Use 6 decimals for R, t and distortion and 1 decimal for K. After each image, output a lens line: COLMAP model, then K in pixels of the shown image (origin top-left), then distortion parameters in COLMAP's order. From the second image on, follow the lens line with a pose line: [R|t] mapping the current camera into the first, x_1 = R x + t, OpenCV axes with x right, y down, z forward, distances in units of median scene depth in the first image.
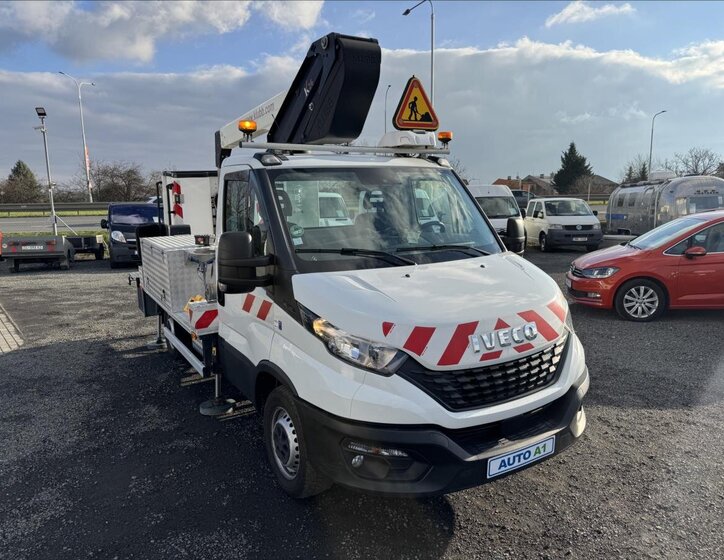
lens RADIAL K [[520.5, 0, 362.5], [0, 520.5, 284.6], [0, 0, 1]] dist [0.041313, -0.000239]
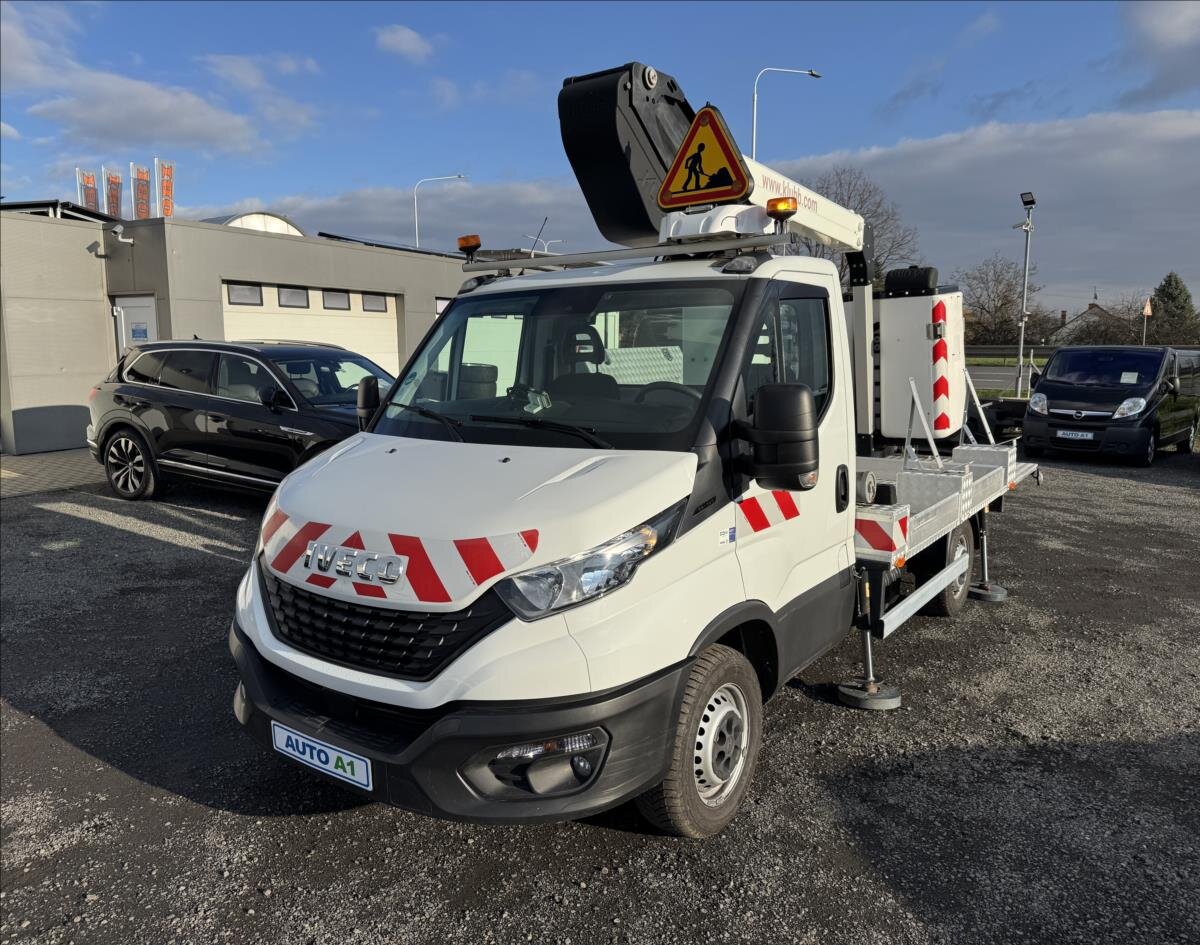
lens RADIAL K [[880.1, 0, 569.1], [0, 880.1, 477.1], [0, 0, 1]] dist [0.075817, -0.081295]
pose [[0.373299, 0.148487, -0.915751, 1.017205], [-0.153904, 0.983342, 0.096709, -0.108109], [0.914856, 0.104836, 0.389933, 0.633601]]
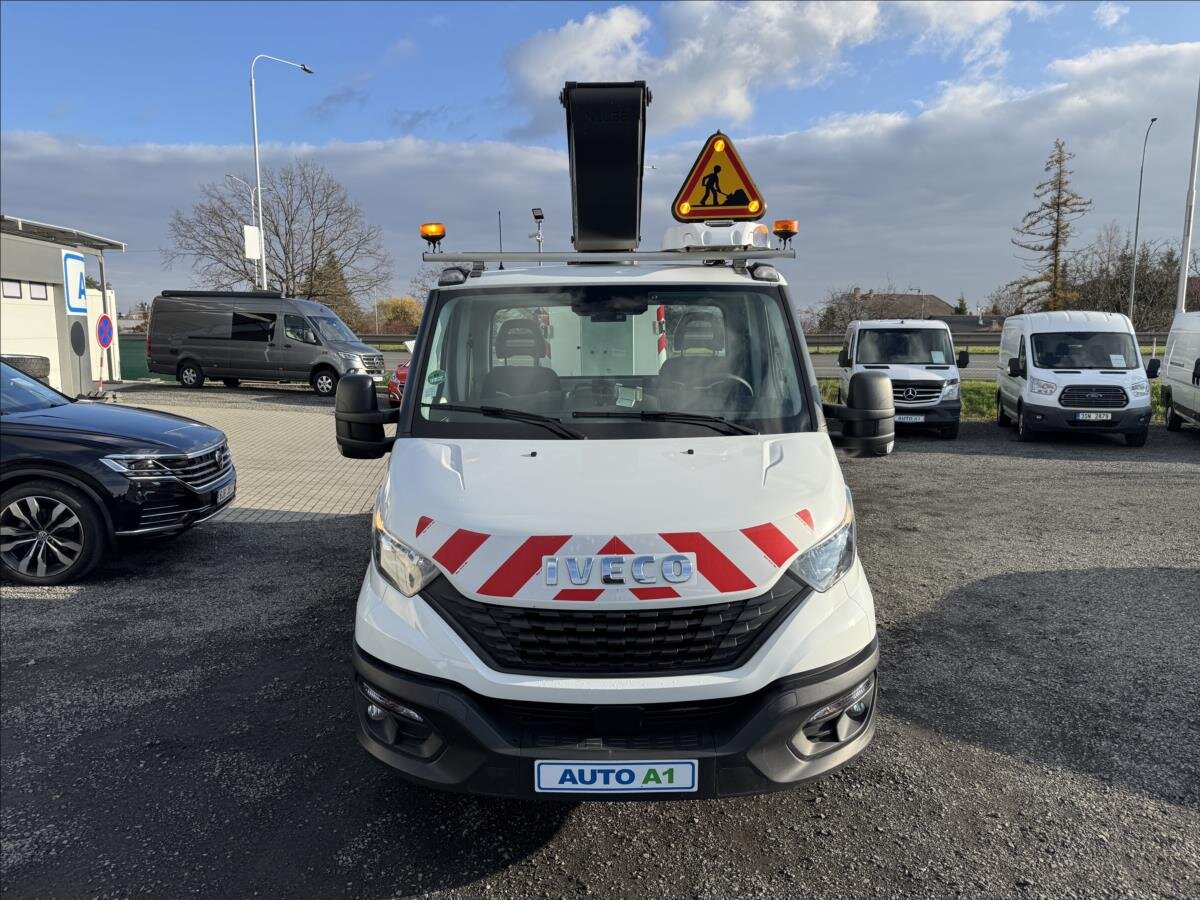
lens RADIAL K [[844.8, 0, 603.1], [0, 844.8, 449.6], [0, 0, 1]] dist [0.086738, -0.114164]
pose [[0.856044, 0.082945, -0.510204, 0.573702], [-0.094108, 0.995554, 0.003952, -0.029348], [0.508263, 0.044631, 0.860044, 0.119933]]
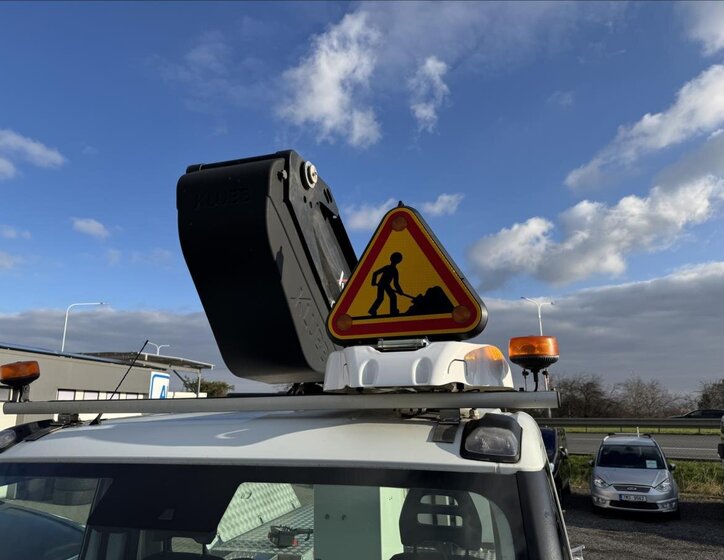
lens RADIAL K [[528.4, 0, 362.0], [0, 528.4, 280.0], [0, 0, 1]] dist [0.111729, -0.151482]
pose [[0.660092, -0.167340, -0.732309, 0.388203], [-0.129420, 0.934959, -0.330306, -0.243240], [0.739952, 0.312807, 0.595502, 0.860669]]
